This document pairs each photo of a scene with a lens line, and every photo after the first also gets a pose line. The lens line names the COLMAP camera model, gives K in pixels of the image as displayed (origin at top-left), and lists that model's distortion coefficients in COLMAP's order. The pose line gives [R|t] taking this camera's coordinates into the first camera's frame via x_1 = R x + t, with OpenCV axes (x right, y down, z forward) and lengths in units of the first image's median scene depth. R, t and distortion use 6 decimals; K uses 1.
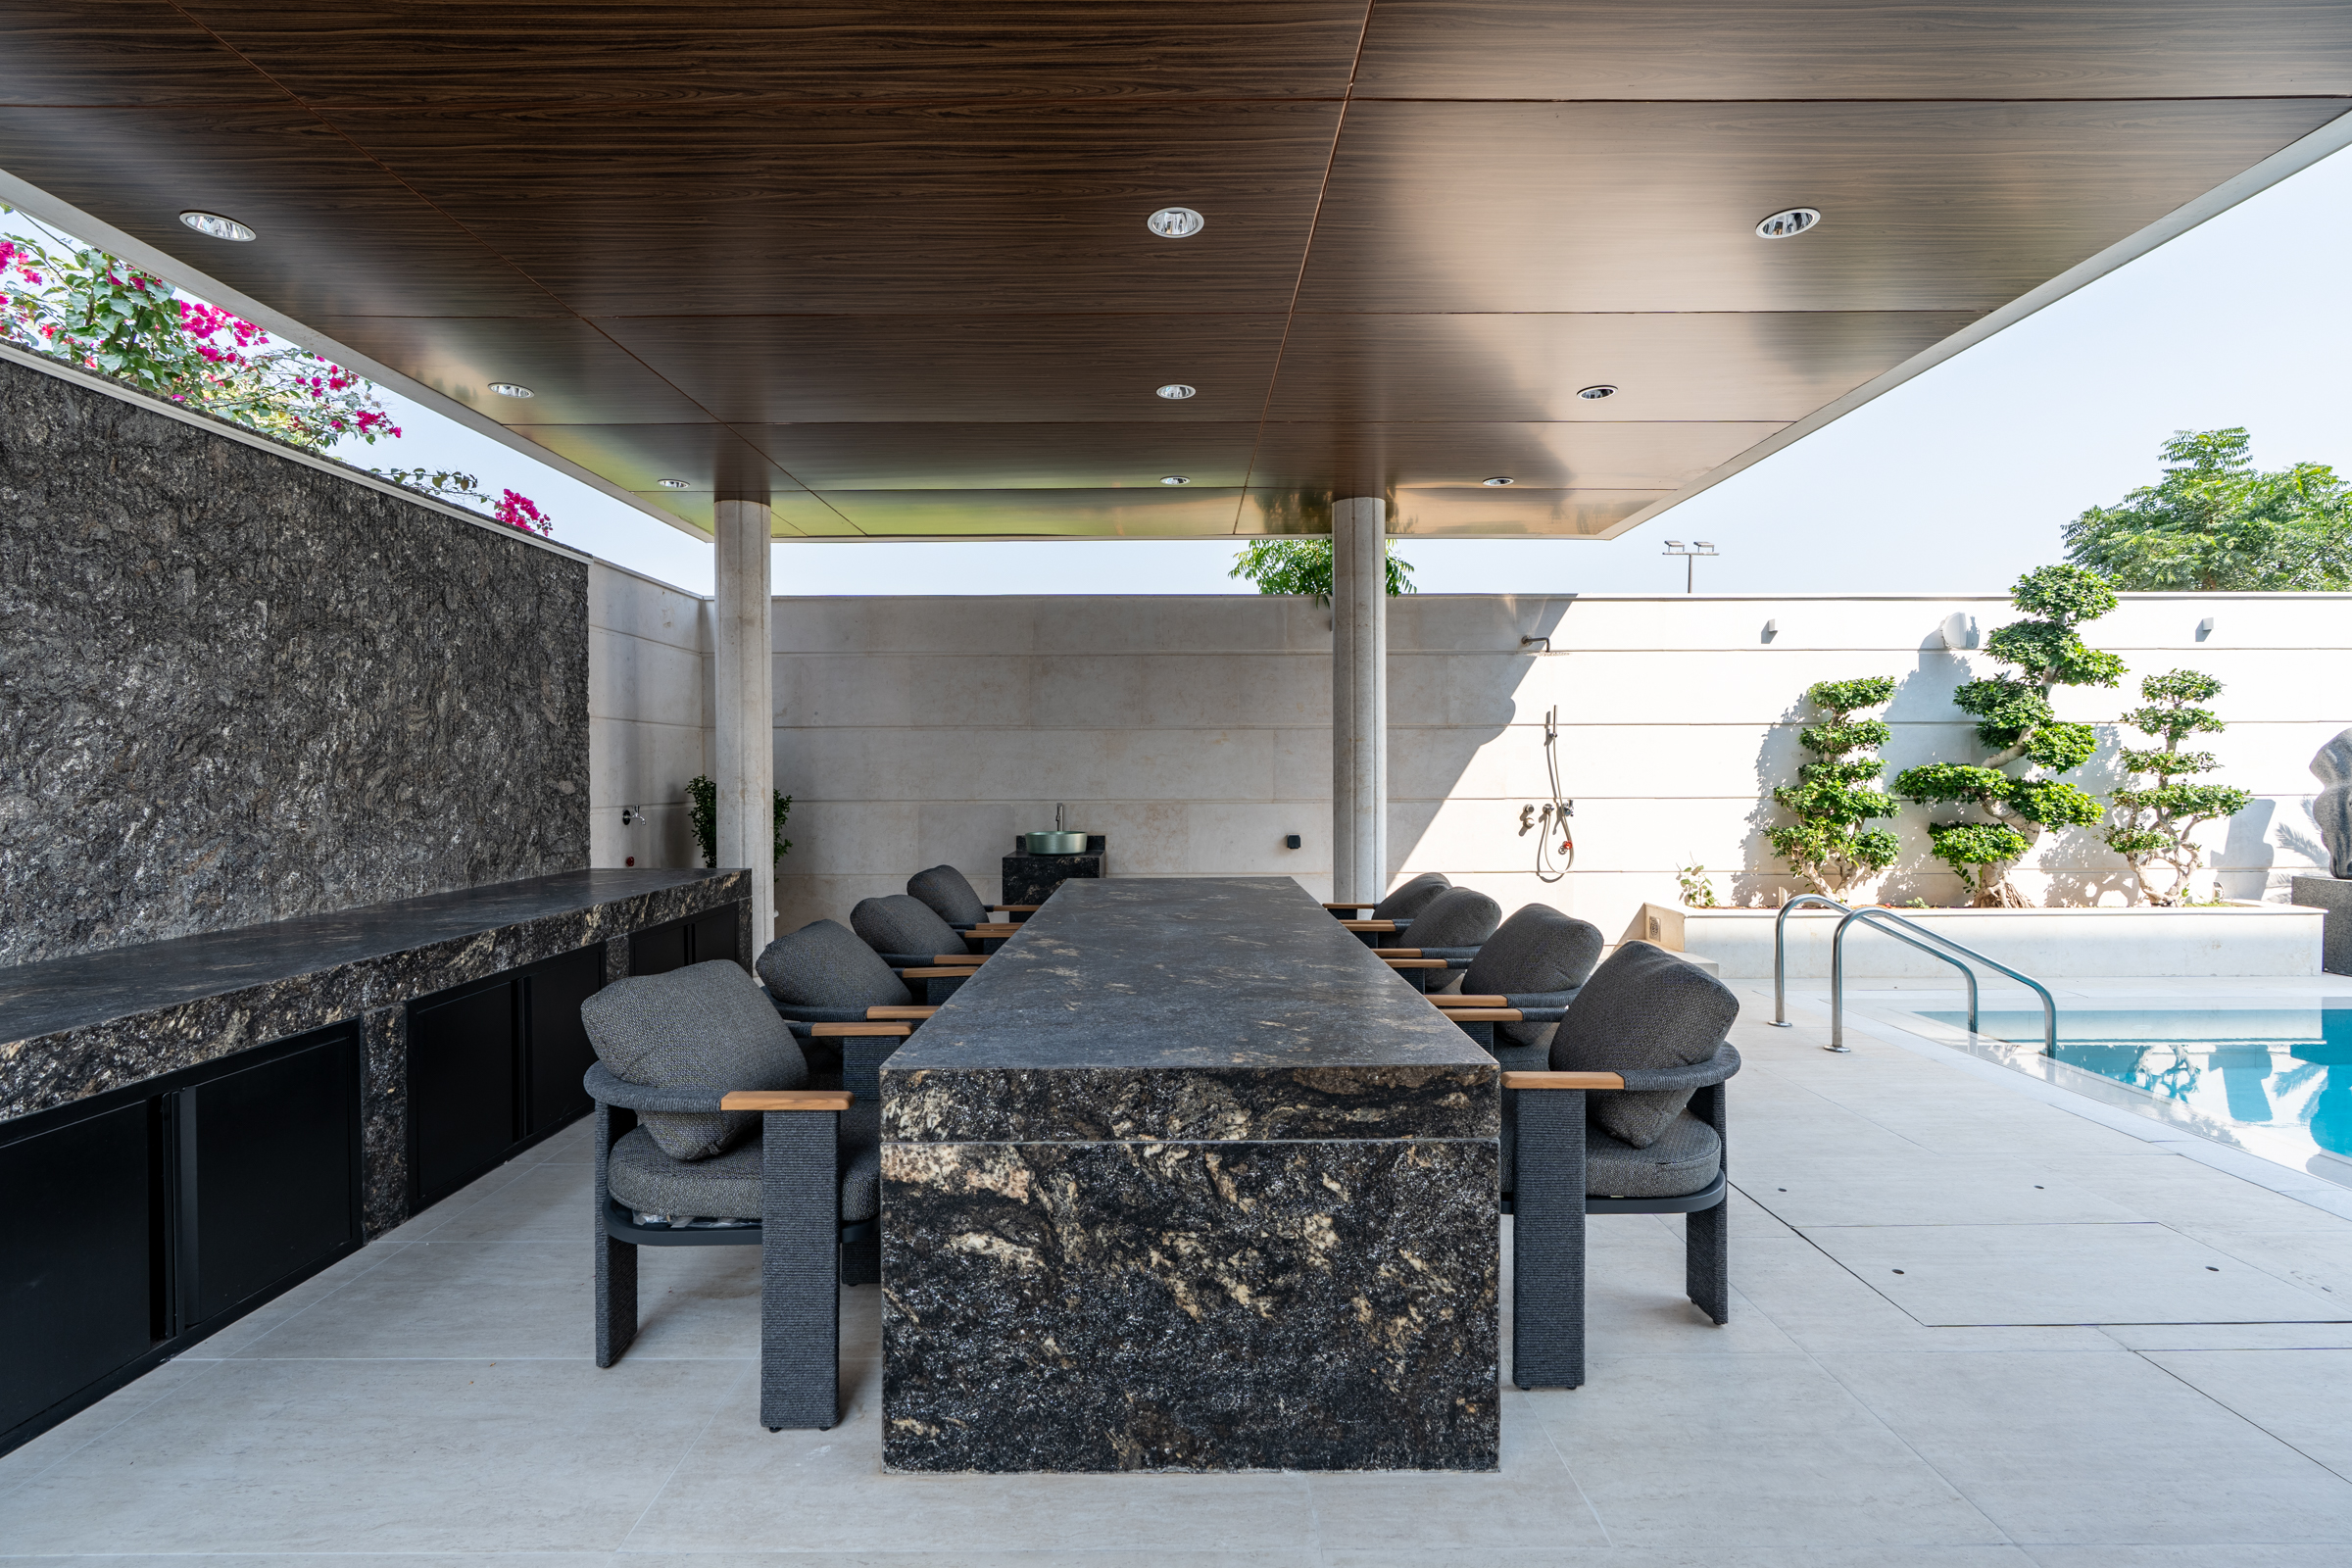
lens RADIAL K [[1060.9, 0, 1174.9], [0, 1060.9, 770.2], [0, 0, 1]] dist [-0.008617, 0.002706]
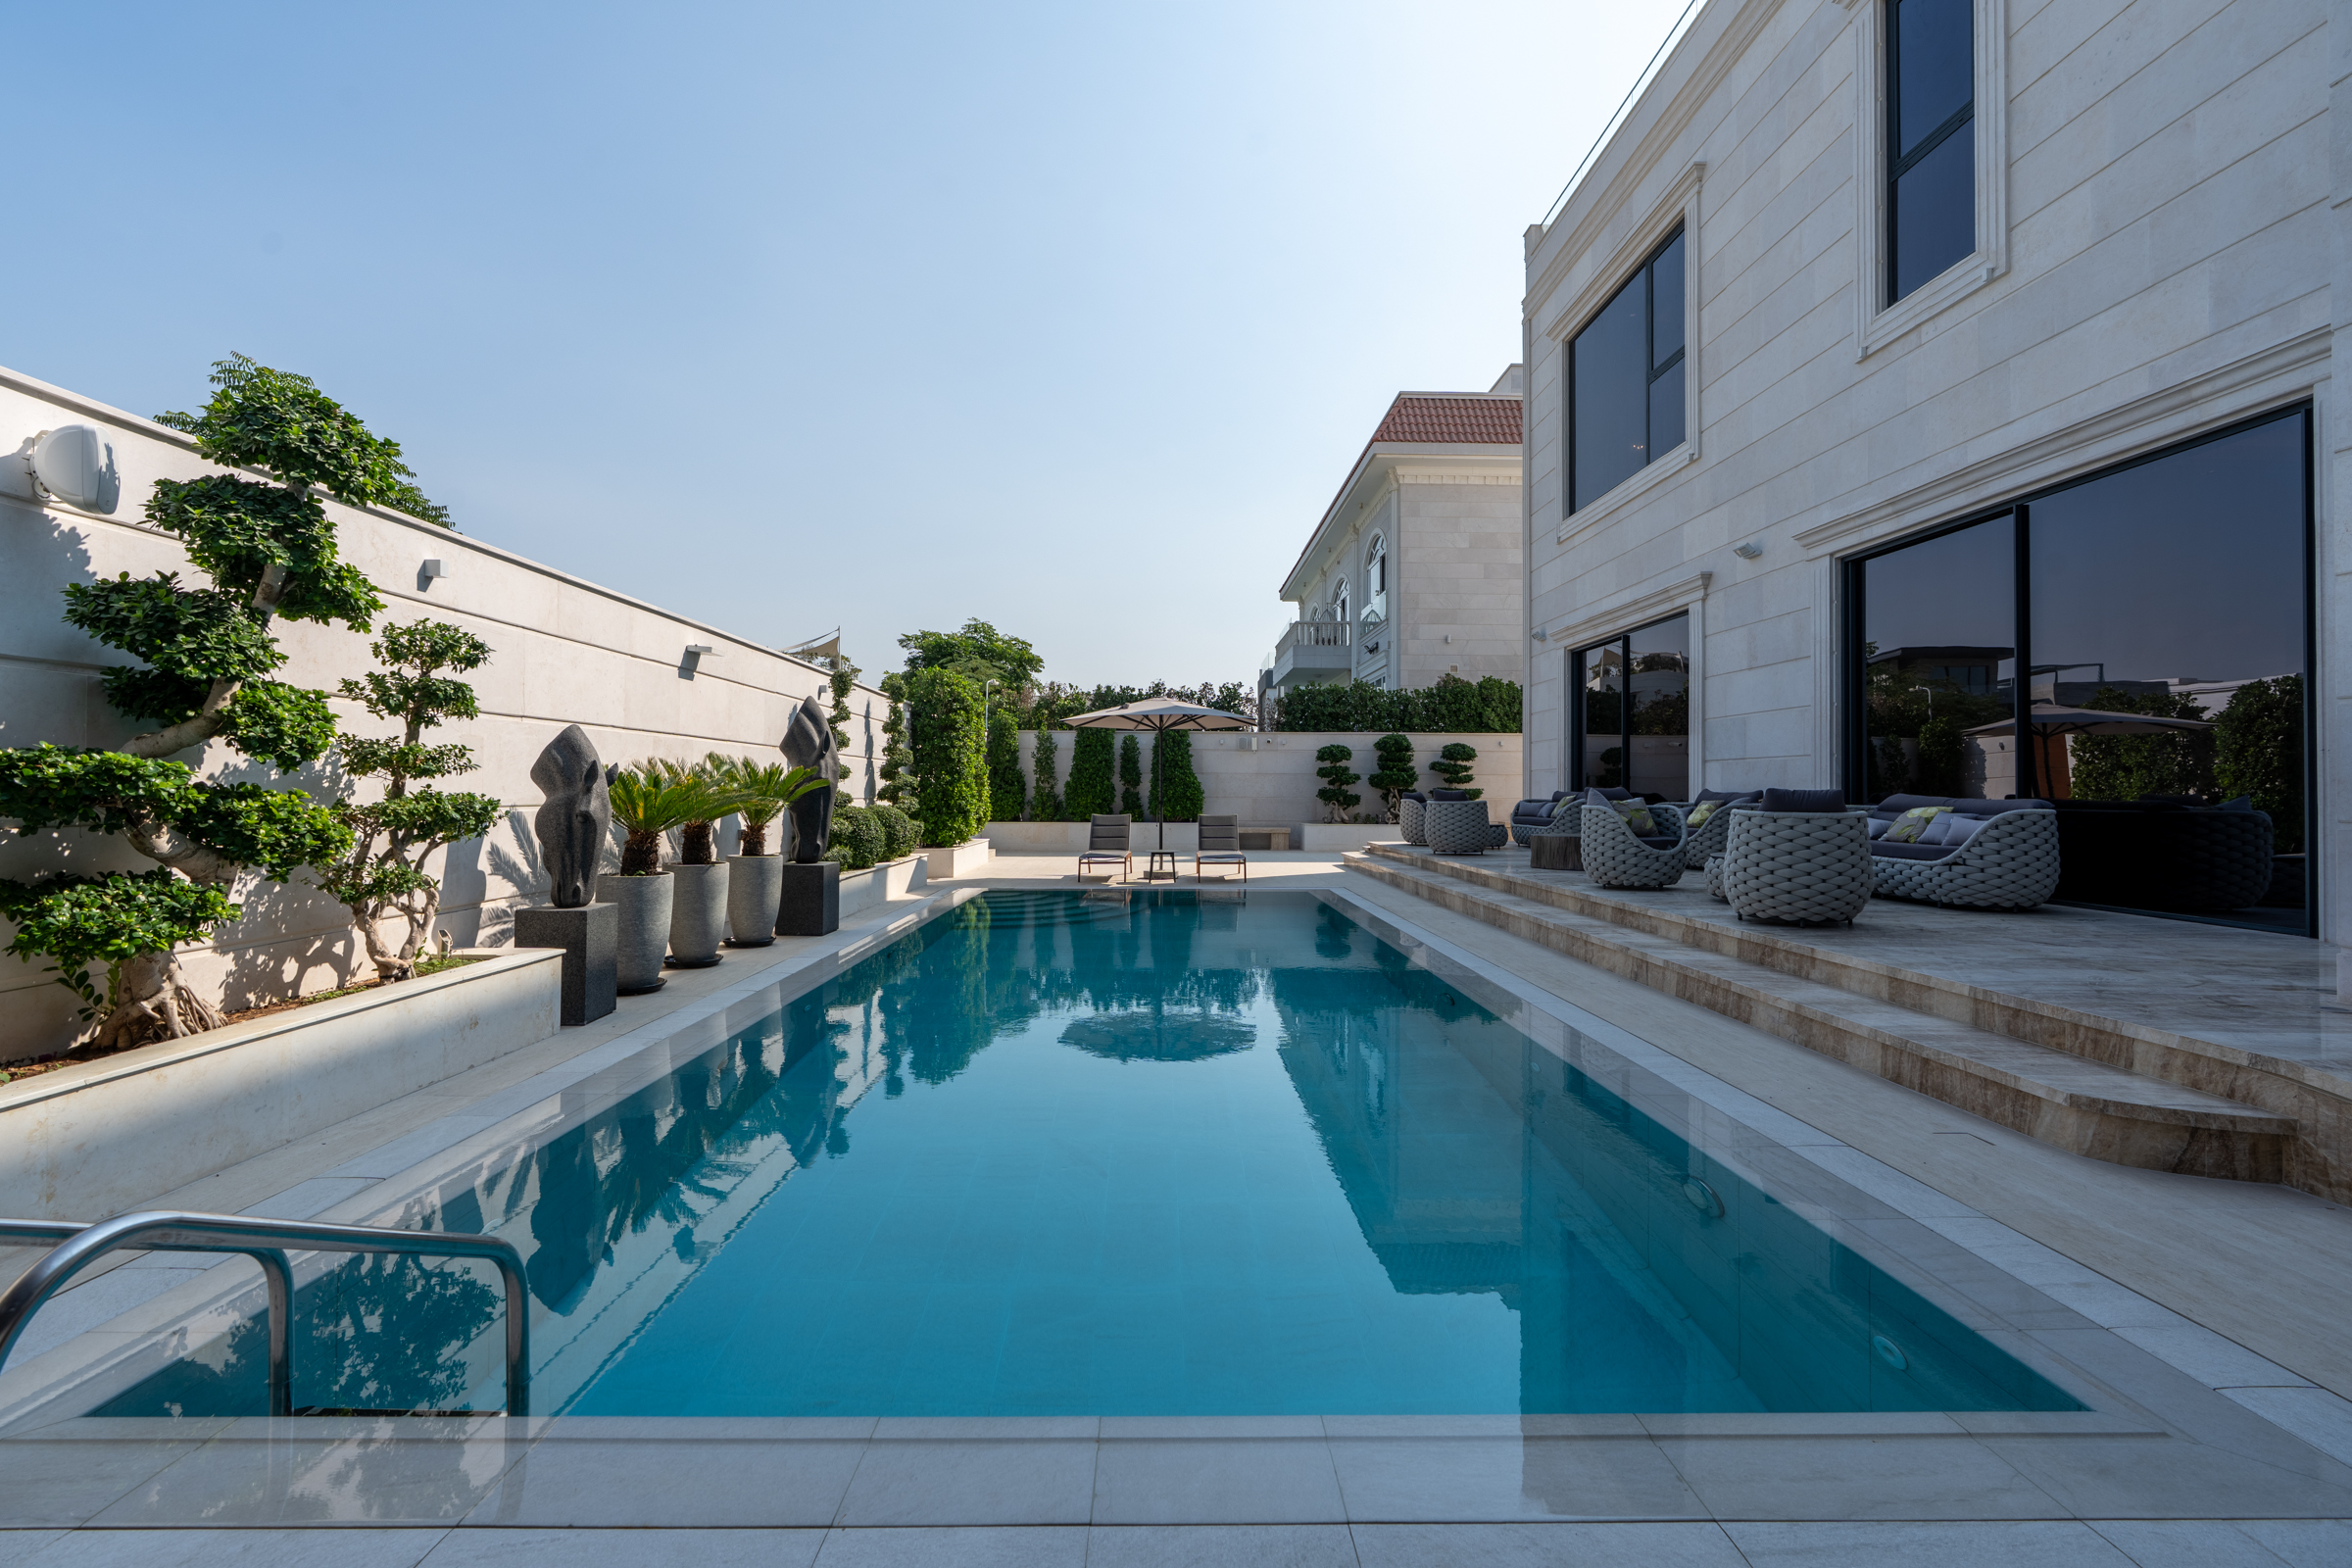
lens RADIAL K [[1060.9, 0, 1183.6], [0, 1060.9, 781.0], [0, 0, 1]] dist [-0.008617, 0.002706]
pose [[-0.008686, 0.012319, 0.999886, 0.274591], [-0.007697, 0.999894, -0.012386, 0.010518], [-0.999933, -0.007804, -0.008590, 0.519373]]
